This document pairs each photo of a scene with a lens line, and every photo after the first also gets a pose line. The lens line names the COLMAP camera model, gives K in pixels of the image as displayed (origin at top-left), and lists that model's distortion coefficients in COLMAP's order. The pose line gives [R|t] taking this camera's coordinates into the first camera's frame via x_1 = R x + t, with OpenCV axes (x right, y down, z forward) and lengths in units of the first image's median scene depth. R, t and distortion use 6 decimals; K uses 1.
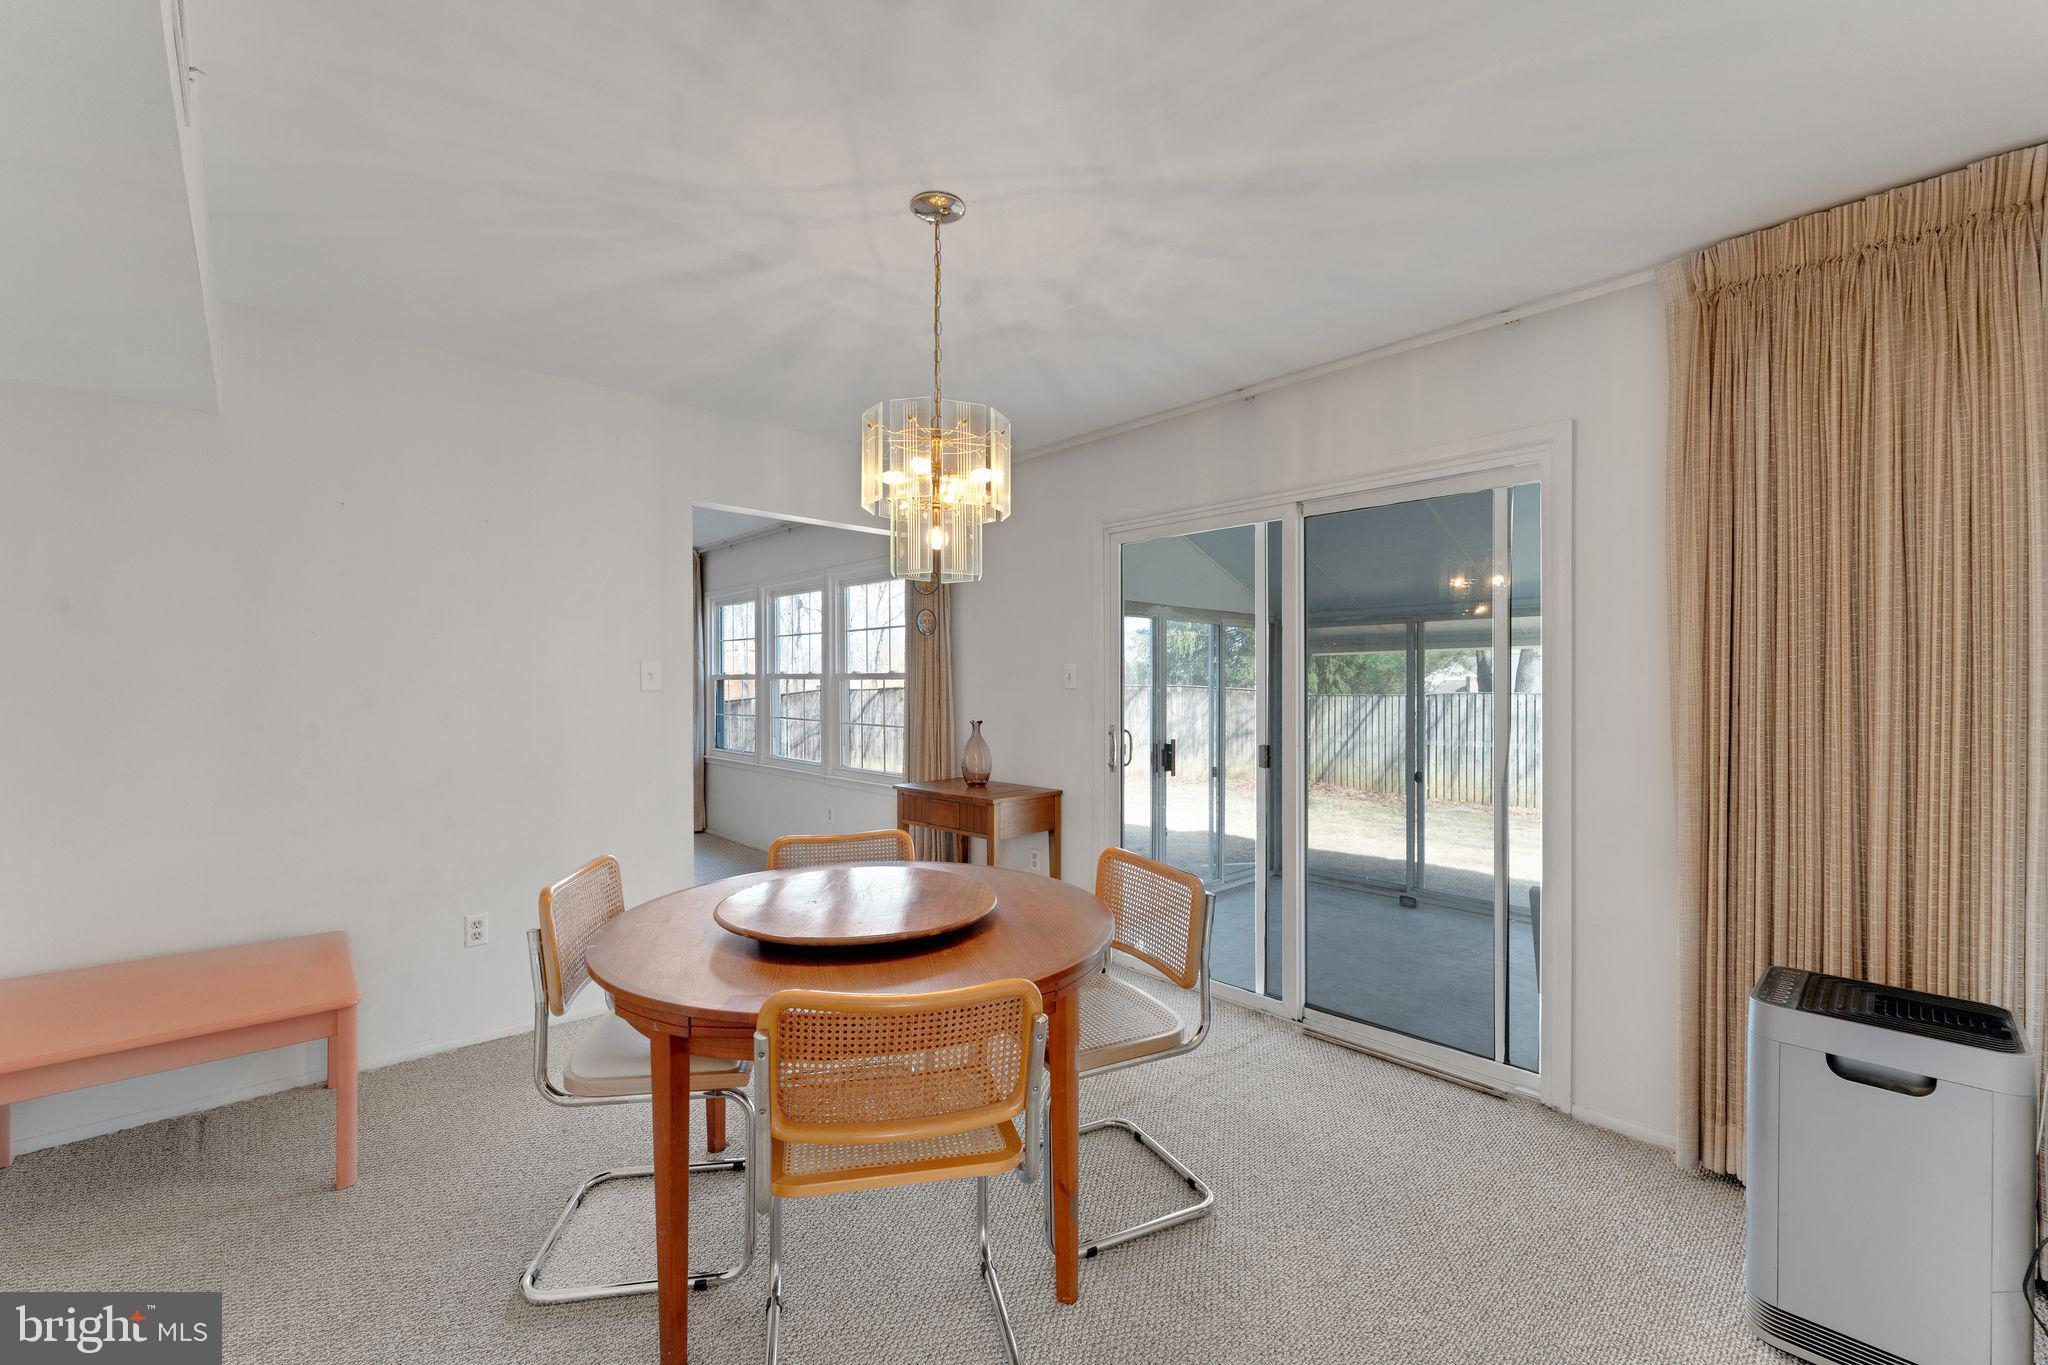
lens RADIAL K [[927.4, 0, 1023.6], [0, 927.4, 683.3], [0, 0, 1]] dist [-0.000691, -0.000090]
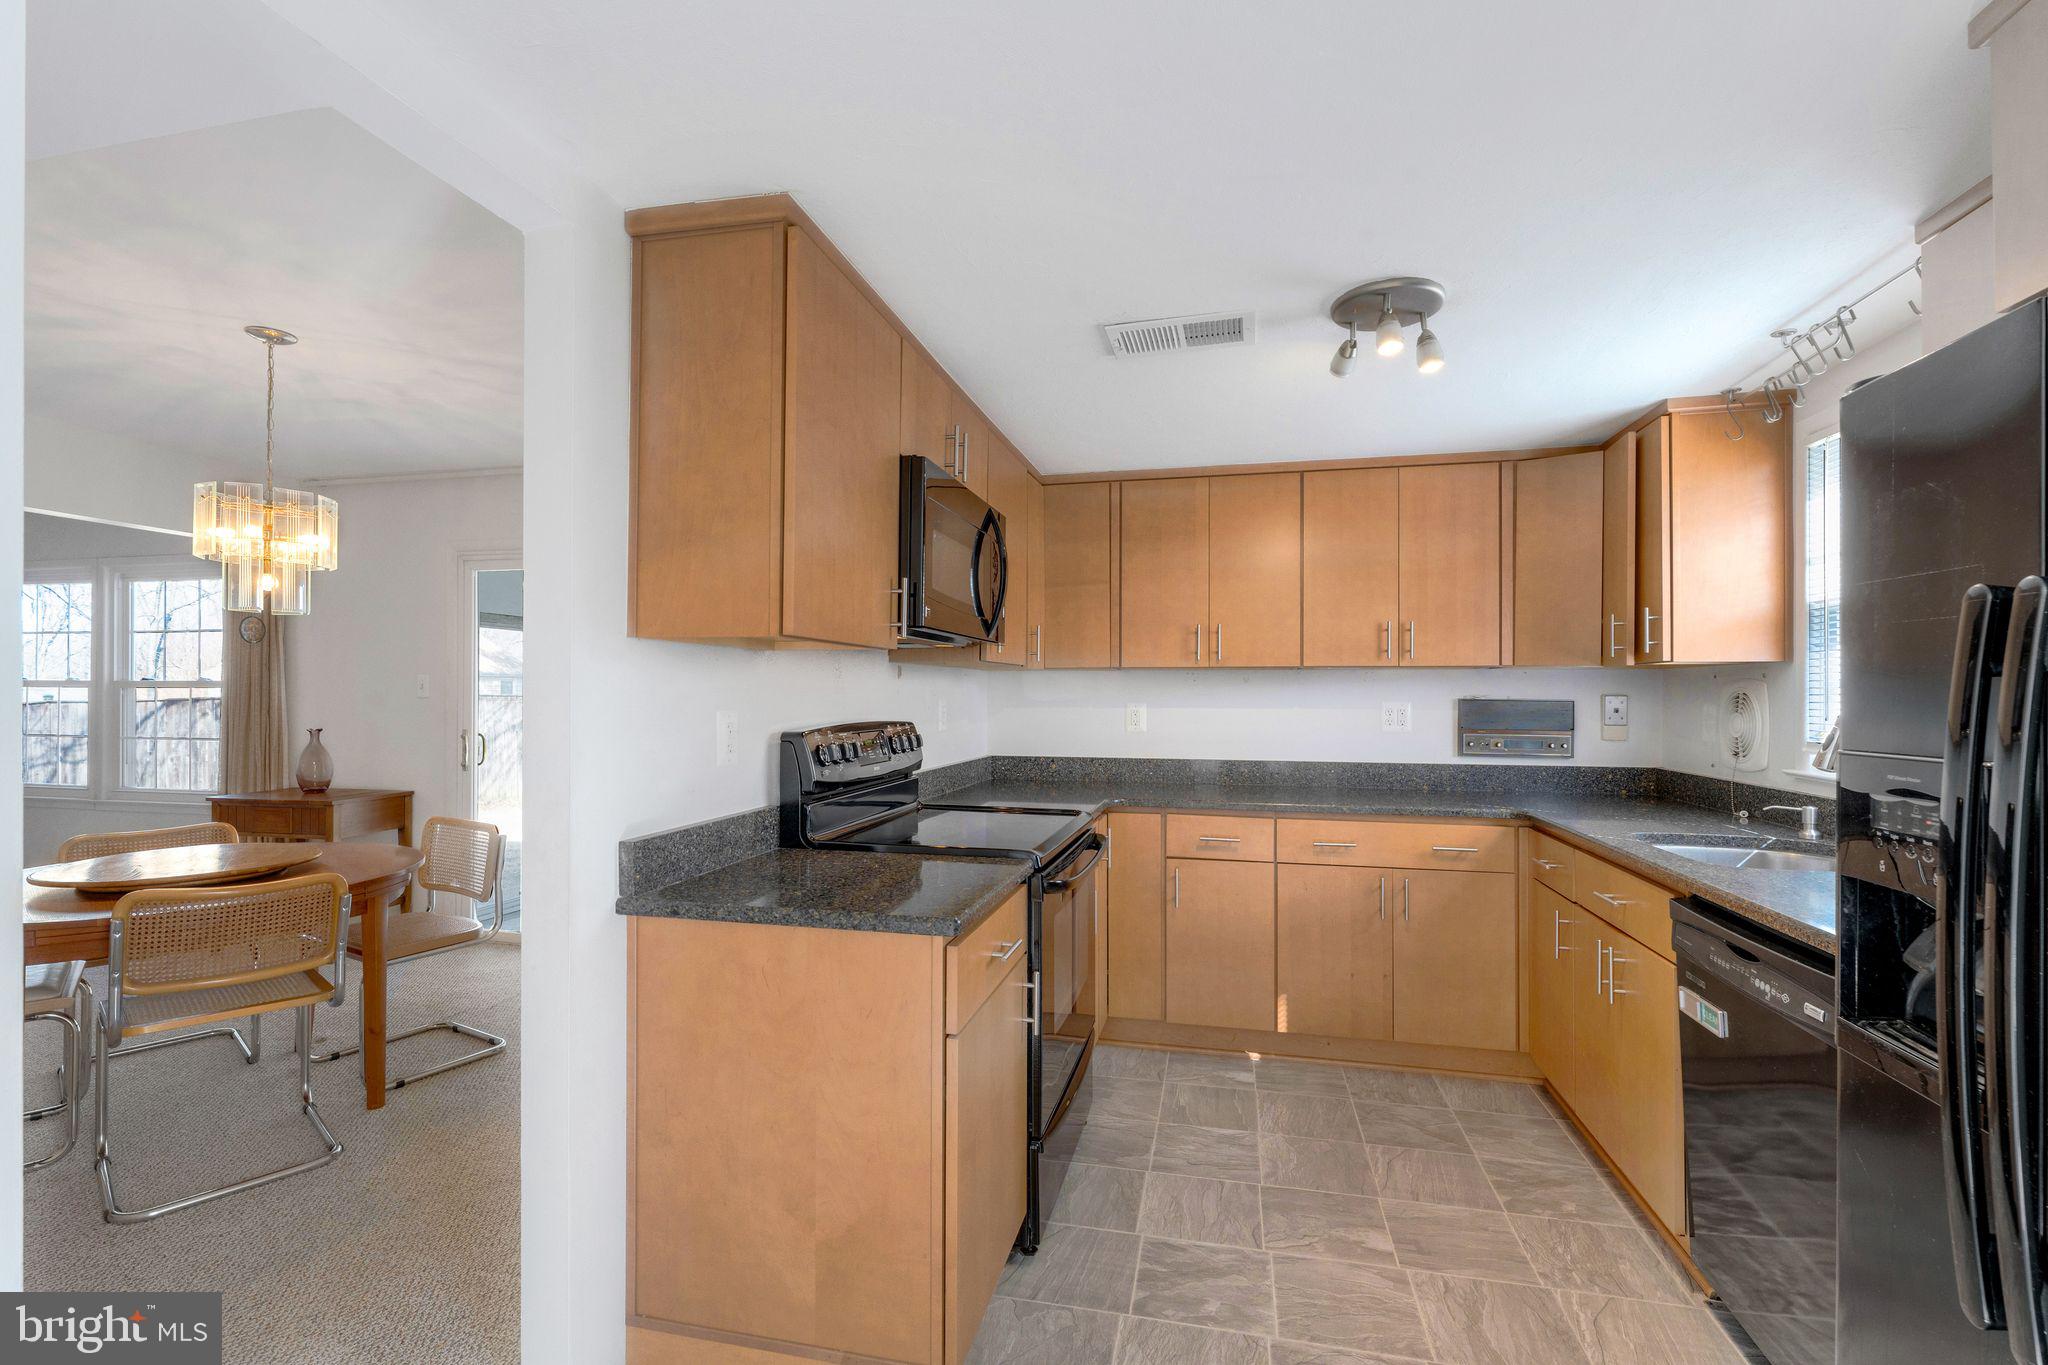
lens RADIAL K [[927.4, 0, 1023.4], [0, 927.4, 682.8], [0, 0, 1]] dist [-0.000691, -0.000090]
pose [[0.829583, 0.007399, 0.558335, 0.051578], [-0.001049, 0.999931, -0.011693, 0.001341], [-0.558383, 0.009114, 0.829533, -0.567773]]
